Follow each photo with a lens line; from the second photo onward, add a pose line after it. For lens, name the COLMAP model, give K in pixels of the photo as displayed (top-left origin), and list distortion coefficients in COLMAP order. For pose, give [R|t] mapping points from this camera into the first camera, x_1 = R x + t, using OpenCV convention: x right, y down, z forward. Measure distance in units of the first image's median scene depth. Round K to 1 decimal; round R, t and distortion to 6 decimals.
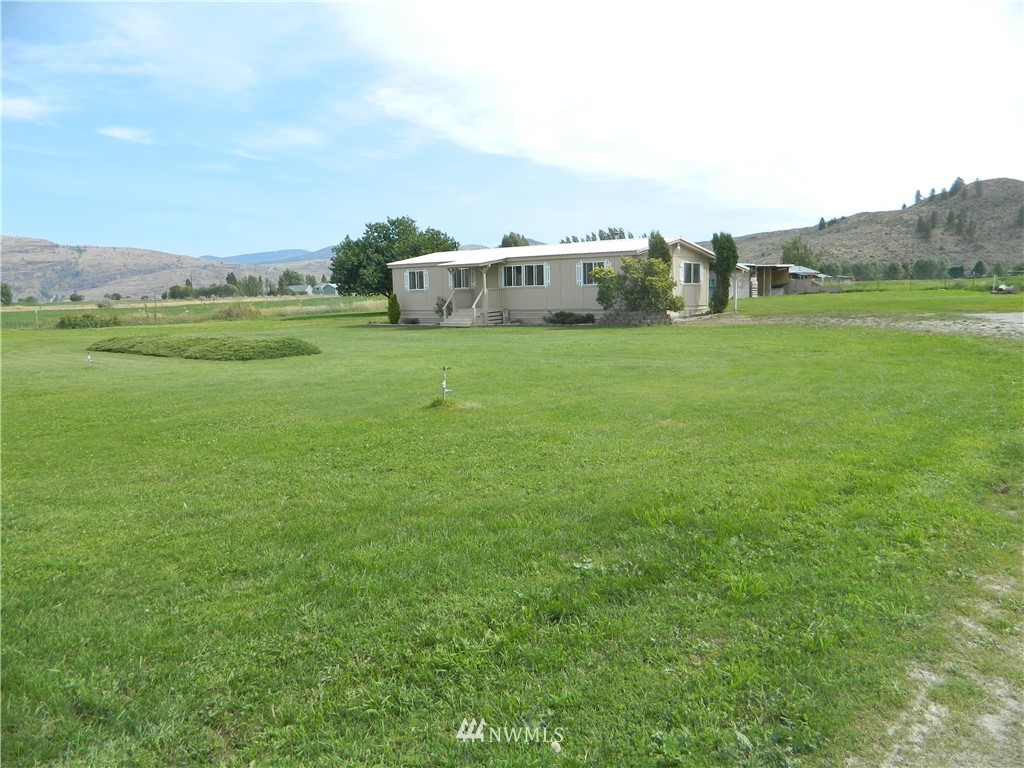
lens RADIAL K [[739.4, 0, 505.1], [0, 739.4, 388.3], [0, 0, 1]] dist [-0.030947, 0.012671]
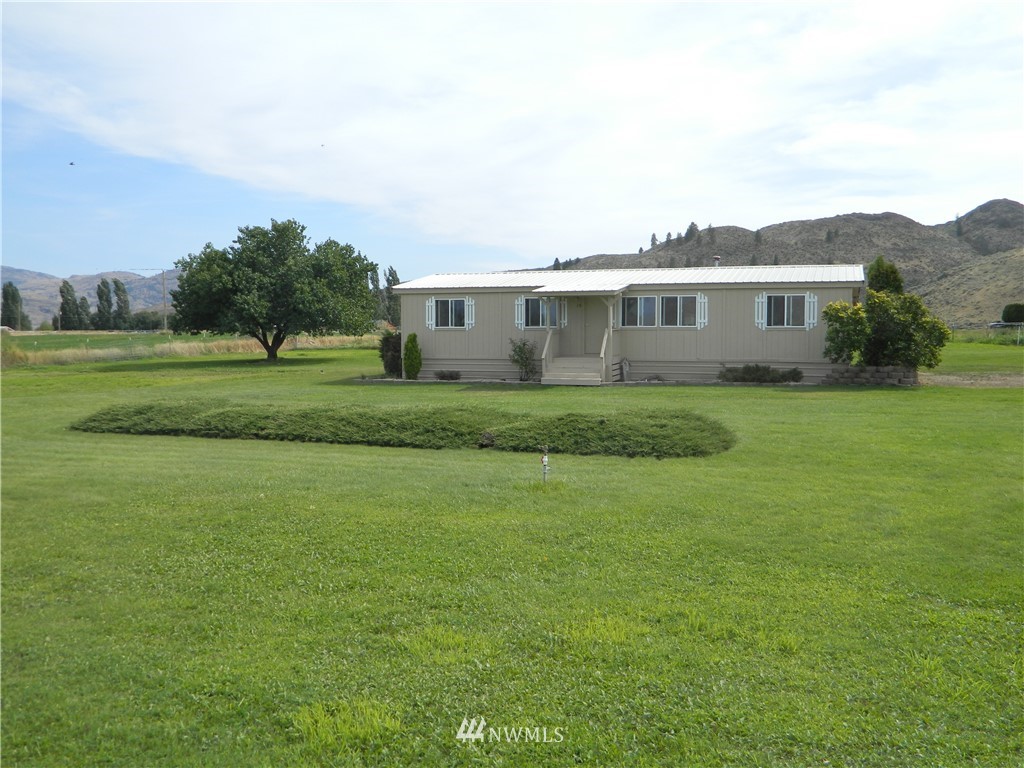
lens RADIAL K [[898.1, 0, 482.2], [0, 898.1, 417.4], [0, 0, 1]] dist [-0.009575, -0.029606]
pose [[0.939825, -0.009075, 0.341536, -0.259372], [0.023020, 0.999057, -0.036800, -0.017166], [-0.340880, 0.042447, 0.939148, 0.173935]]
